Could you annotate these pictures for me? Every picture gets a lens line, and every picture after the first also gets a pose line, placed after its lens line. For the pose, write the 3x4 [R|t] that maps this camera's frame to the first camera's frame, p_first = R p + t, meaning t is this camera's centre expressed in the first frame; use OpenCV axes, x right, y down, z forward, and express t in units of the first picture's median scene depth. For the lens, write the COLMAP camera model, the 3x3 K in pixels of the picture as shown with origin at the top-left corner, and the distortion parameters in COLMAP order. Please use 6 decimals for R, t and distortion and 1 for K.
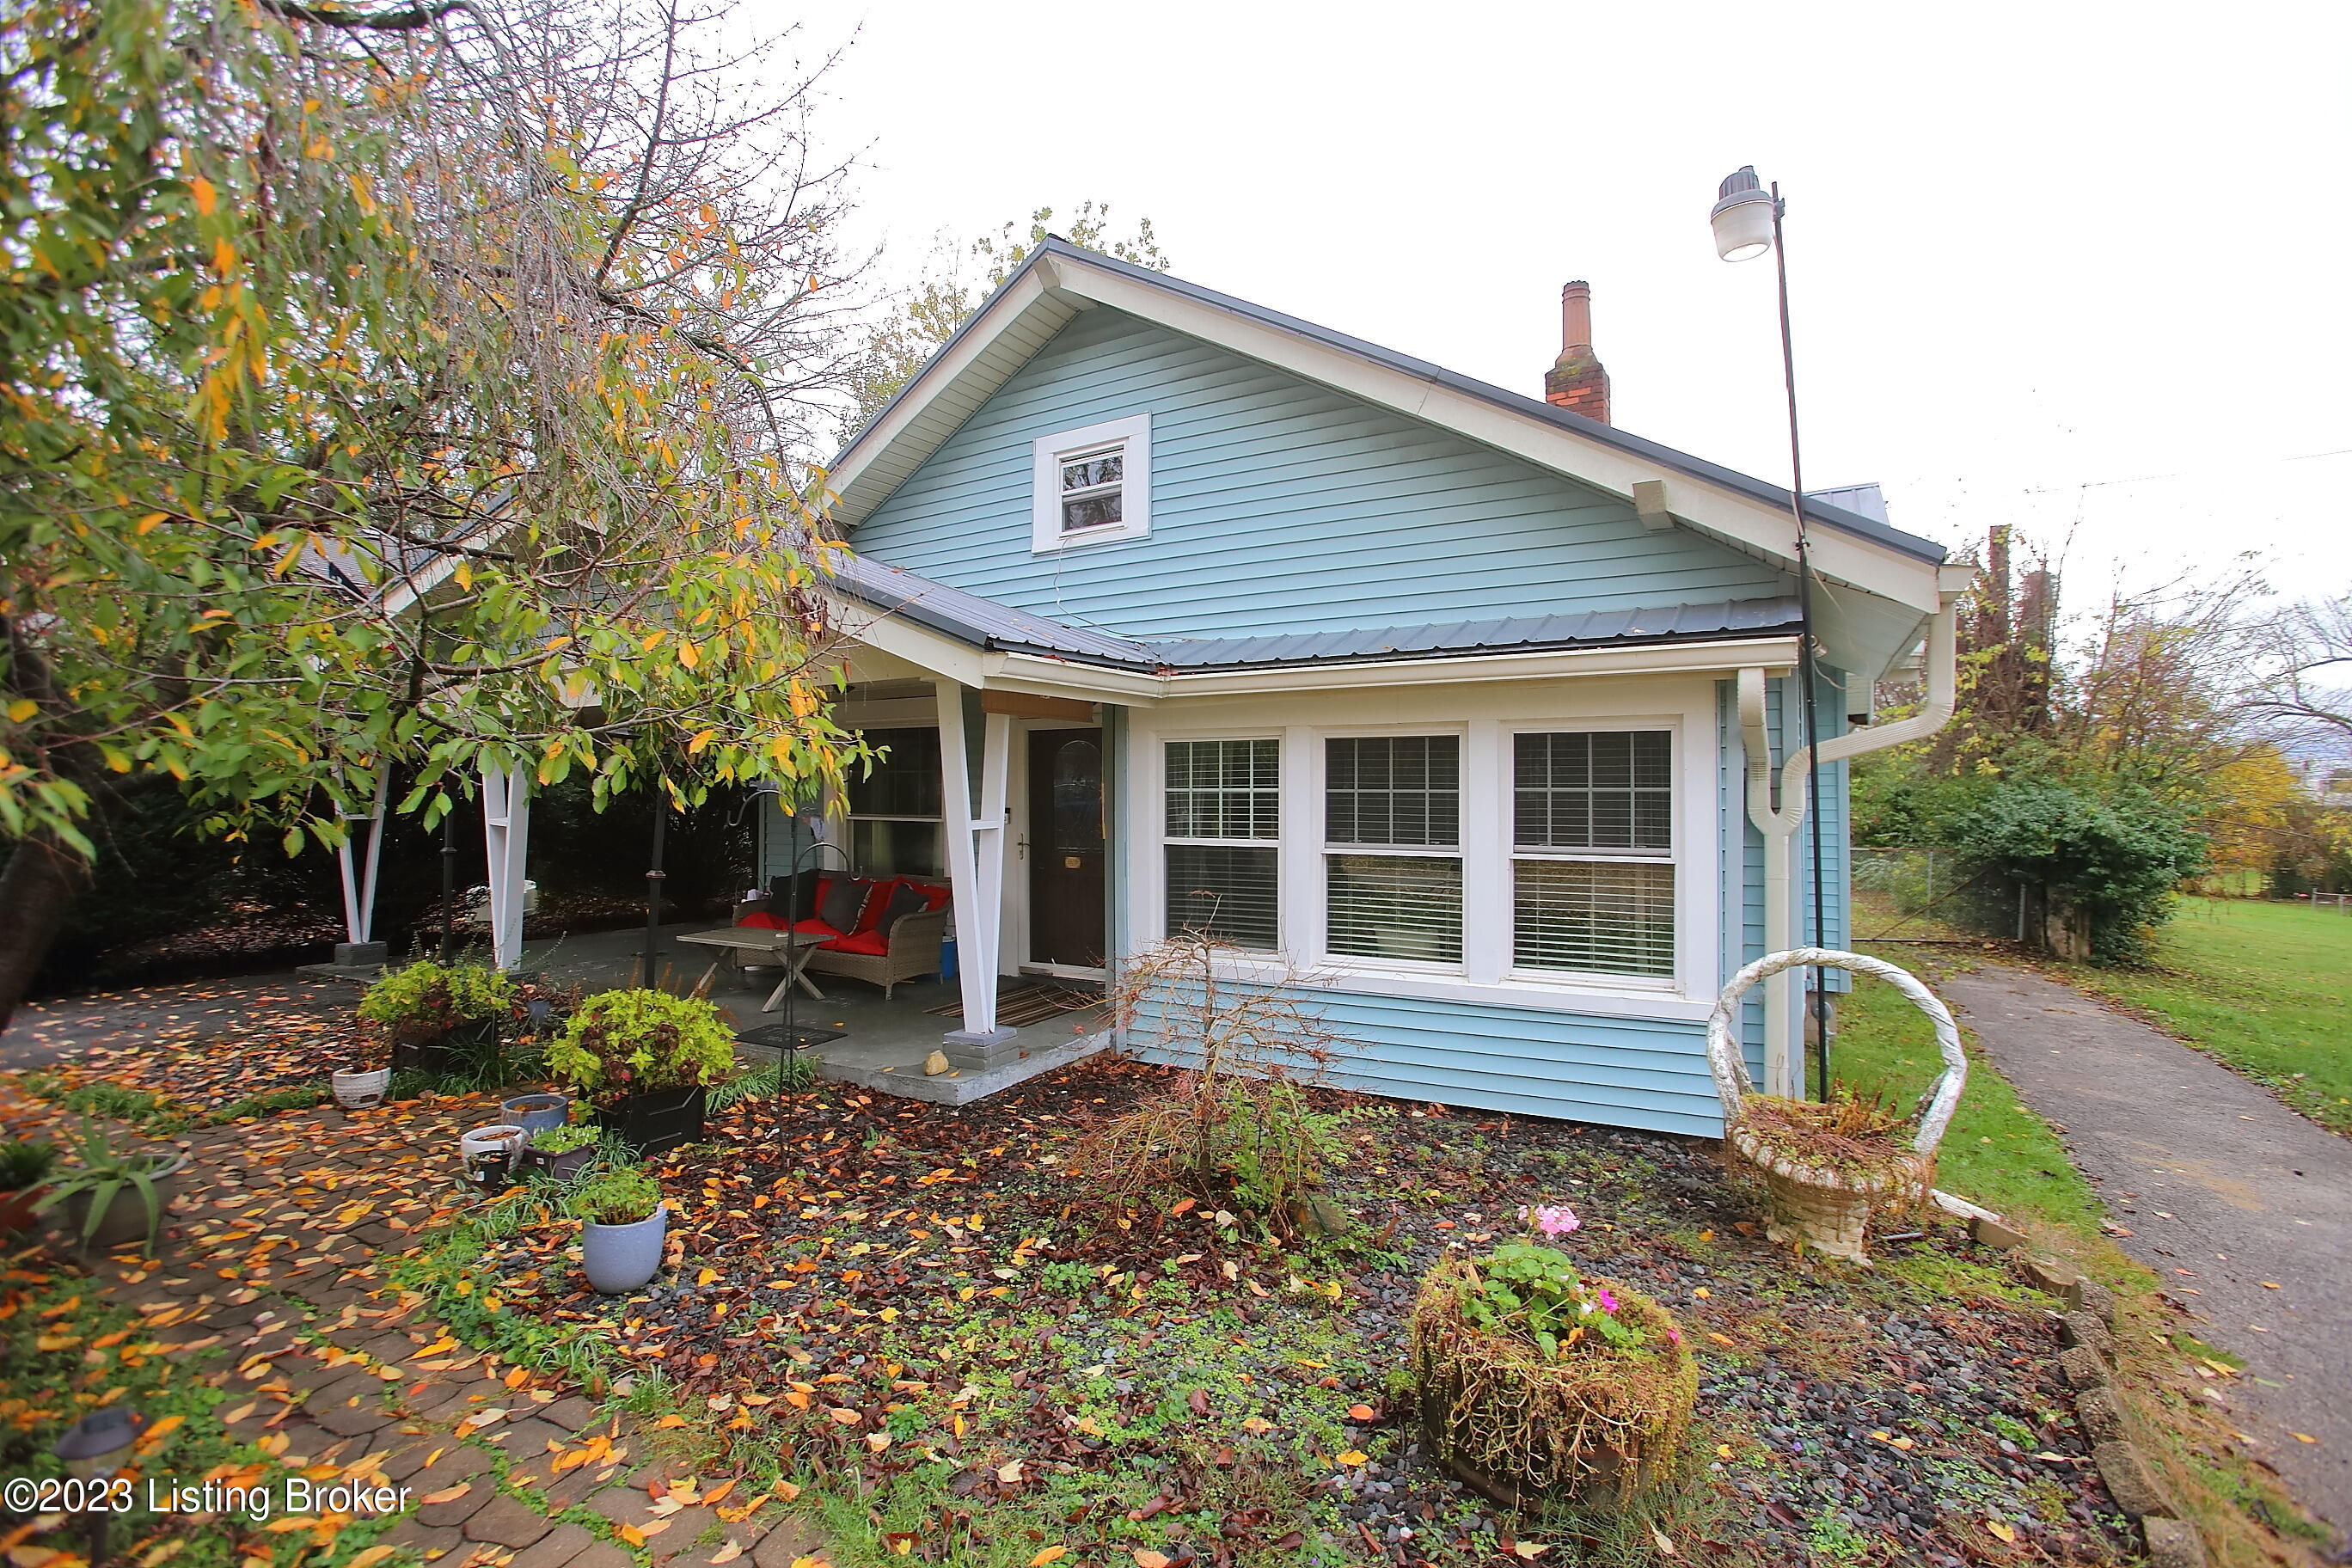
lens RADIAL K [[1083.6, 0, 1176.0], [0, 1083.6, 784.0], [0, 0, 1]] dist [-0.076867, 0.031044]
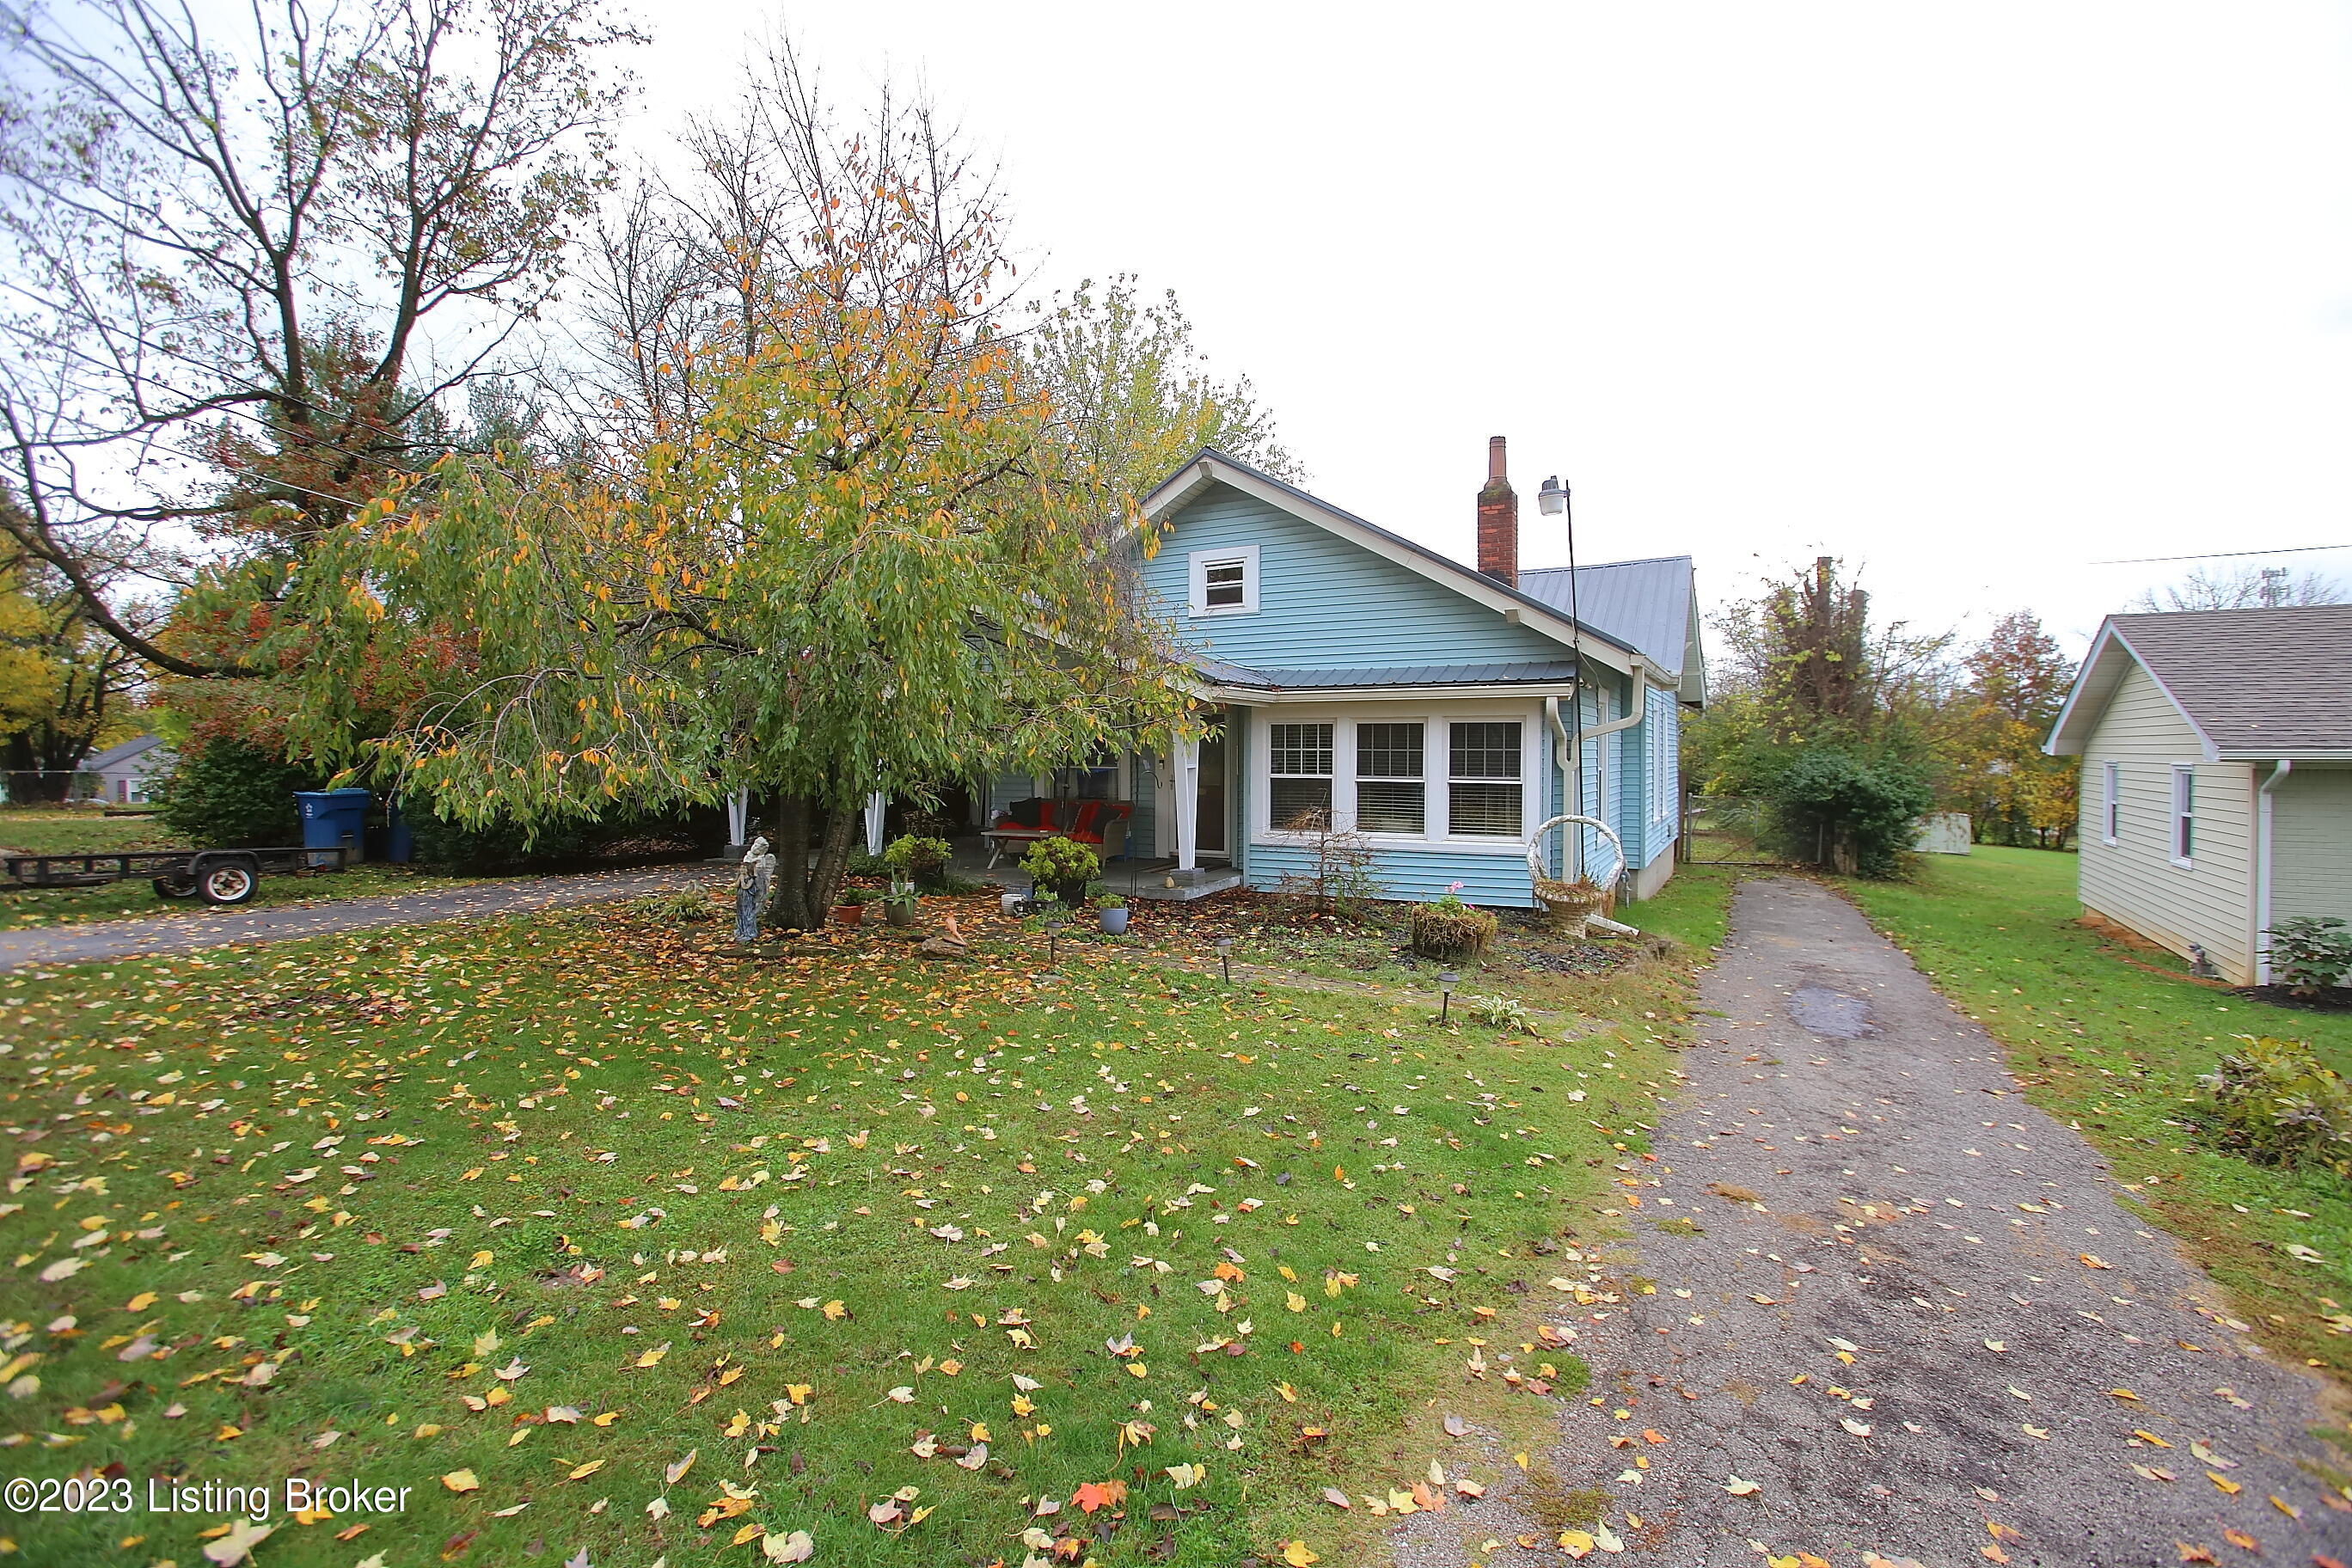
lens RADIAL K [[1083.6, 0, 1176.0], [0, 1083.6, 784.0], [0, 0, 1]] dist [-0.076867, 0.031044]
pose [[0.999224, 0.002694, 0.039285, -0.264543], [-0.003991, 0.999448, 0.032990, 0.004651], [-0.039174, -0.033122, 0.998683, -0.950184]]
